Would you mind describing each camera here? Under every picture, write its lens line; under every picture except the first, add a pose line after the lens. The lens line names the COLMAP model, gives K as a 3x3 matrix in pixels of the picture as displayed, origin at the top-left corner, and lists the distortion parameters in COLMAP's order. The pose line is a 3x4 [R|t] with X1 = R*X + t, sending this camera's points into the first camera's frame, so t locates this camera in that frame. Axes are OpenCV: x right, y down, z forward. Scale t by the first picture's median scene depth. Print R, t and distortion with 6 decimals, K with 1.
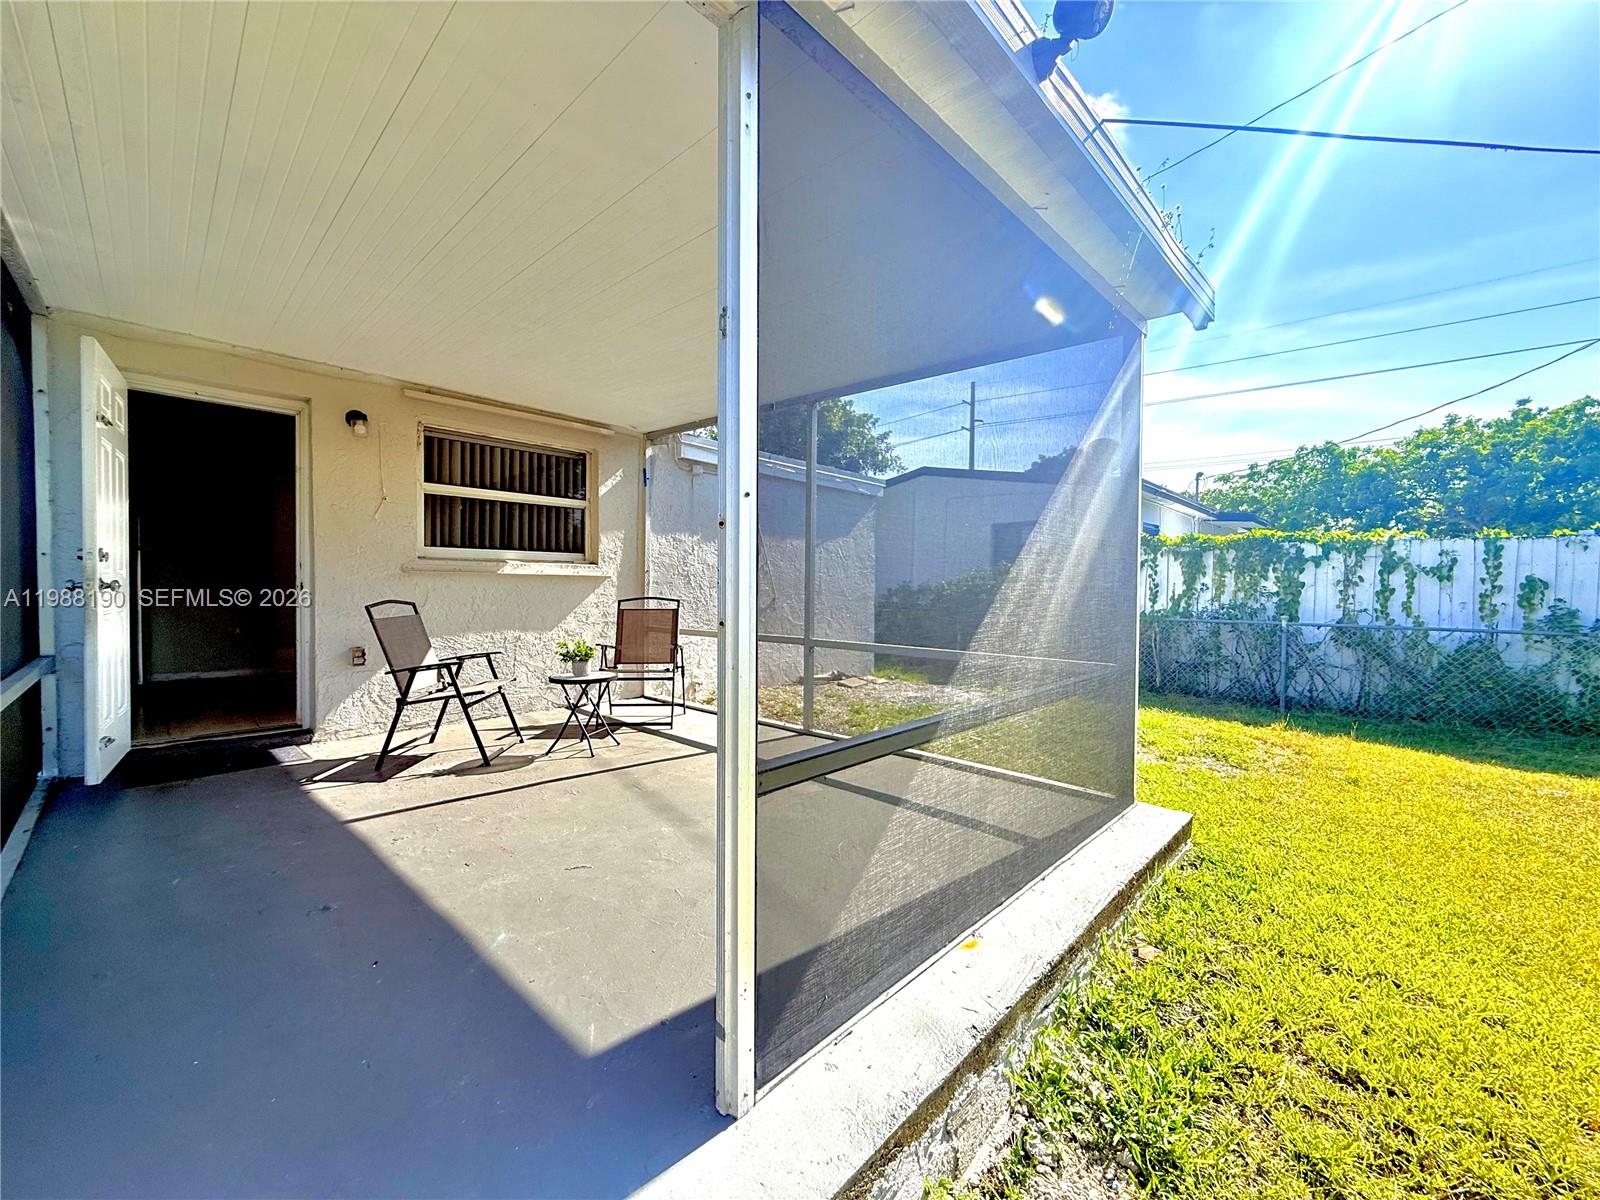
lens RADIAL K [[633.5, 0, 801.7], [0, 633.5, 597.5], [0, 0, 1]] dist [0.001249, 0.000246]
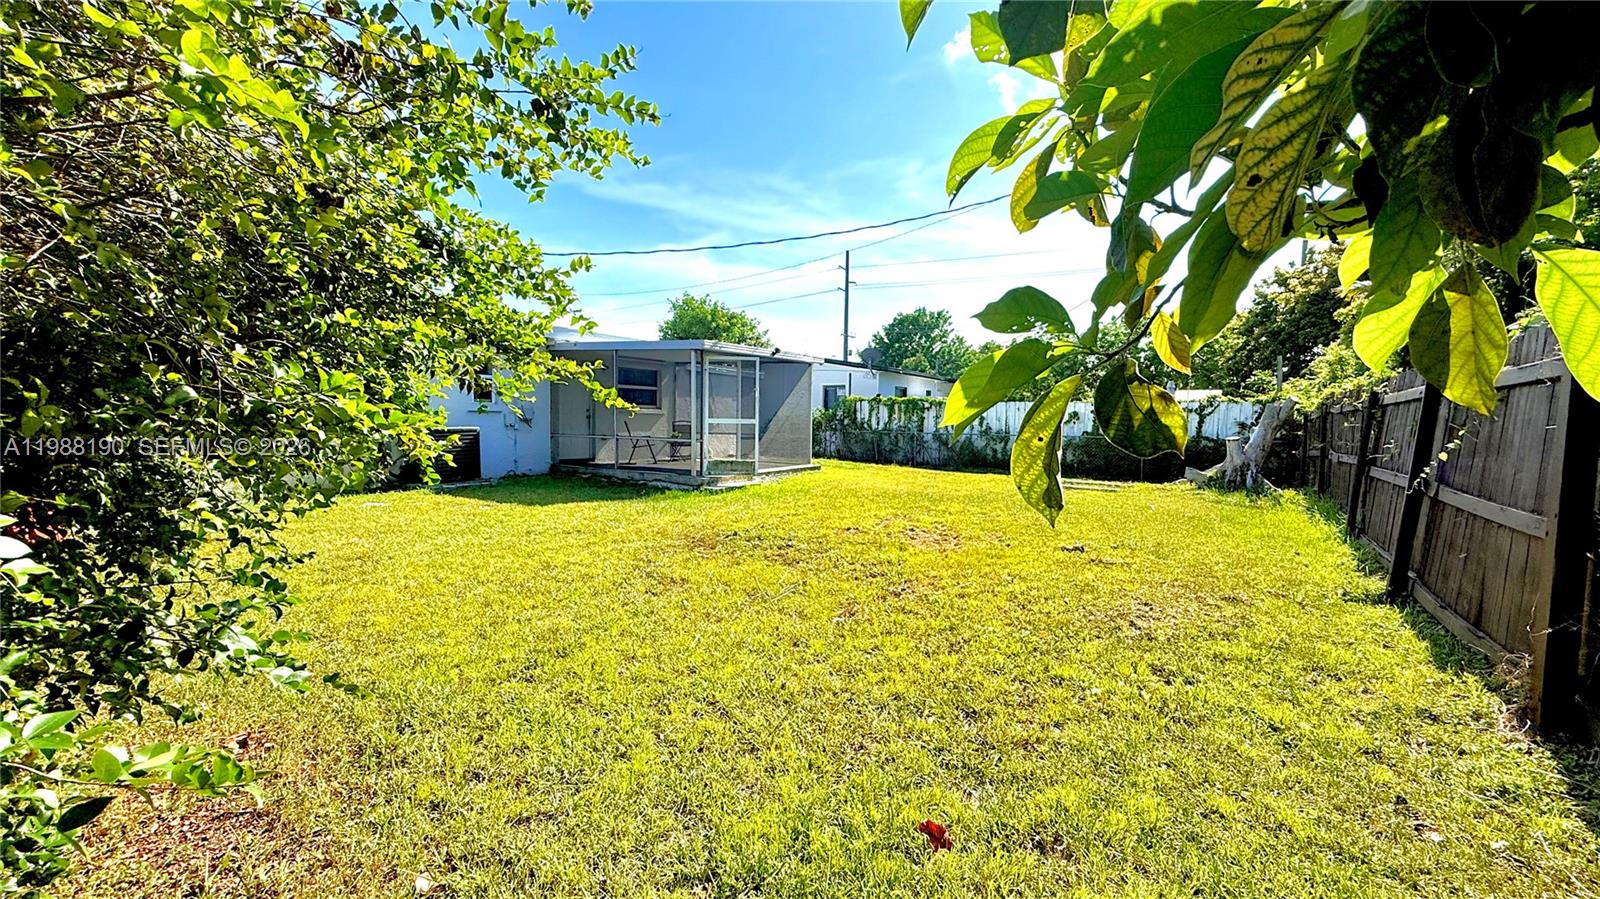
lens RADIAL K [[636.2, 0, 802.4], [0, 636.2, 449.1], [0, 0, 1]] dist [0.002971, 0.000385]
pose [[0.986377, -0.001775, 0.164493, -0.122771], [-0.003352, 0.999517, 0.030885, 0.027527], [-0.164469, -0.031015, 0.985895, -1.457651]]
